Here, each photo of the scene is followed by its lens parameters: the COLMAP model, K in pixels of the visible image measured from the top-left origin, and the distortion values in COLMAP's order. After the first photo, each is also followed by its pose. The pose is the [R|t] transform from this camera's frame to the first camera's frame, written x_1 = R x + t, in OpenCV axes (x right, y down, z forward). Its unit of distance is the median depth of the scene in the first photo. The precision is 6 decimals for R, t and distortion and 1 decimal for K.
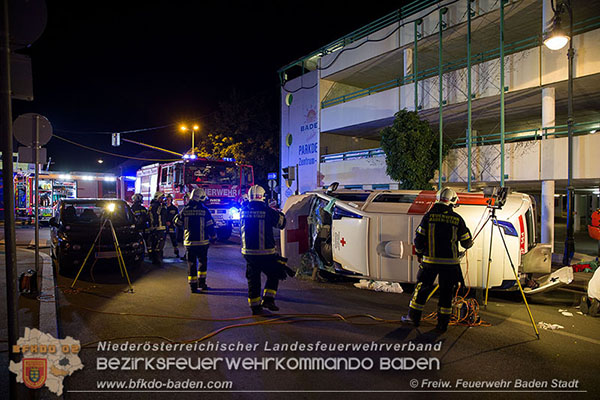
lens RADIAL K [[410.2, 0, 300.0], [0, 410.2, 200.0], [0, 0, 1]] dist [-0.109337, 0.089146]
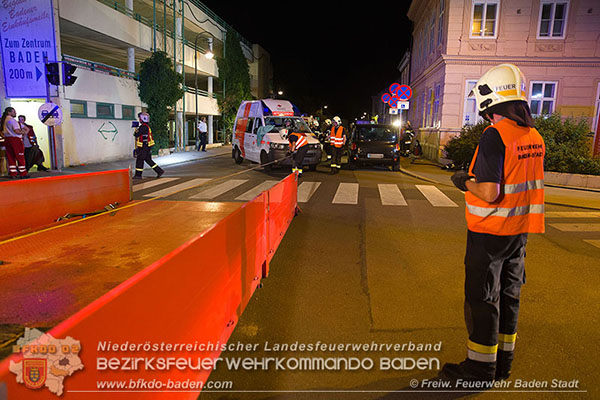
lens RADIAL K [[417.1, 0, 293.6], [0, 417.1, 198.6], [0, 0, 1]] dist [-0.107015, 0.092742]
pose [[-0.747470, -0.132640, 0.650919, -1.192089], [-0.024551, 0.984710, 0.172465, 0.009441], [-0.663842, 0.112932, -0.739297, 2.116934]]
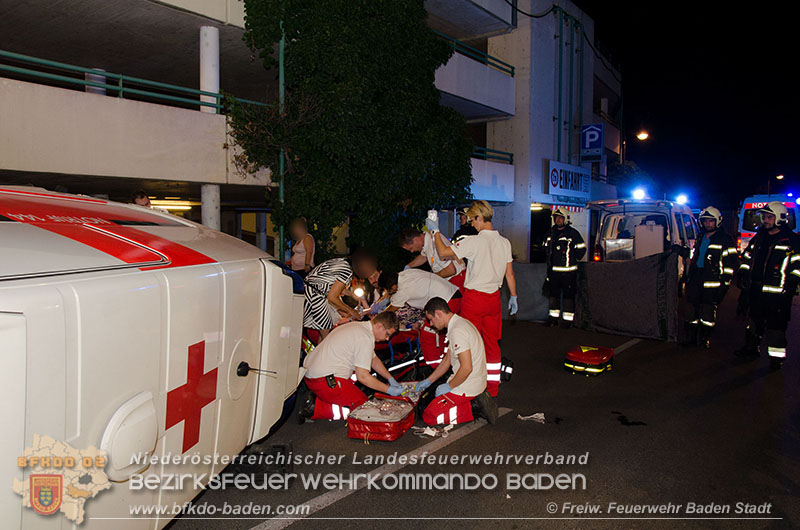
lens RADIAL K [[595.2, 0, 400.0], [0, 595.2, 265.0], [0, 0, 1]] dist [-0.119122, 0.109987]
pose [[-0.328559, -0.077867, 0.941268, -0.055437], [-0.006127, 0.996750, 0.080318, 0.003431], [-0.944464, 0.020622, -0.327968, 0.601100]]
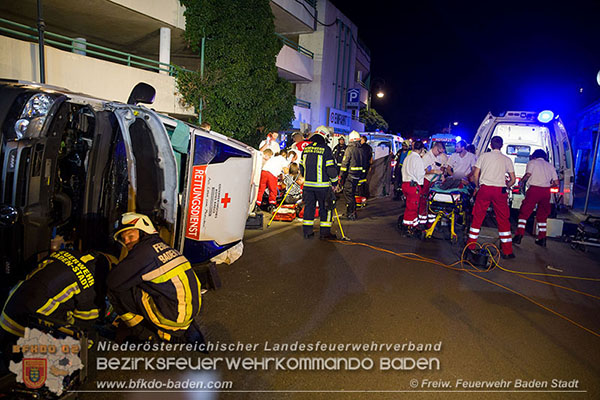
lens RADIAL K [[410.2, 0, 300.0], [0, 410.2, 200.0], [0, 0, 1]] dist [-0.109337, 0.089146]
pose [[-0.516224, -0.156755, 0.841986, -0.304795], [-0.060779, 0.987334, 0.146551, 0.006623], [-0.854294, 0.024478, -0.519213, 0.834924]]
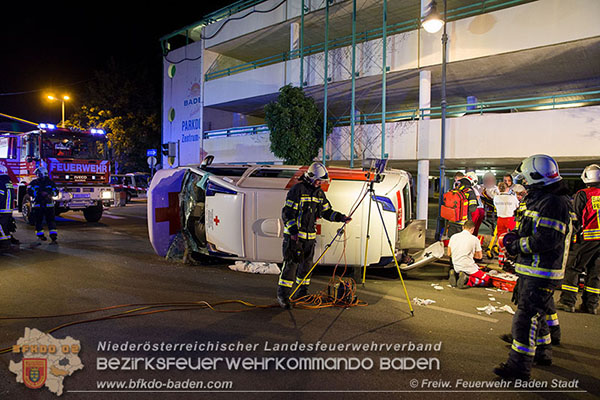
lens RADIAL K [[410.2, 0, 300.0], [0, 410.2, 200.0], [0, 0, 1]] dist [-0.109337, 0.089146]
pose [[0.965212, -0.003610, 0.261444, 0.032025], [-0.008139, 0.999005, 0.043841, 0.010628], [-0.261342, -0.044443, 0.964223, 0.054479]]
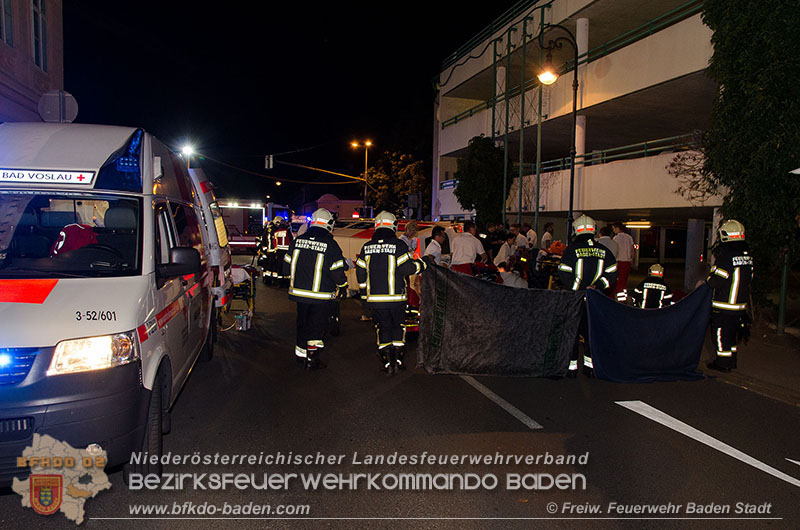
lens RADIAL K [[595.2, 0, 400.0], [0, 595.2, 265.0], [0, 0, 1]] dist [-0.119122, 0.109987]
pose [[0.950696, 0.031739, -0.308497, 0.627555], [-0.015504, 0.998369, 0.054939, 0.007235], [0.309738, -0.047447, 0.949638, -0.471601]]
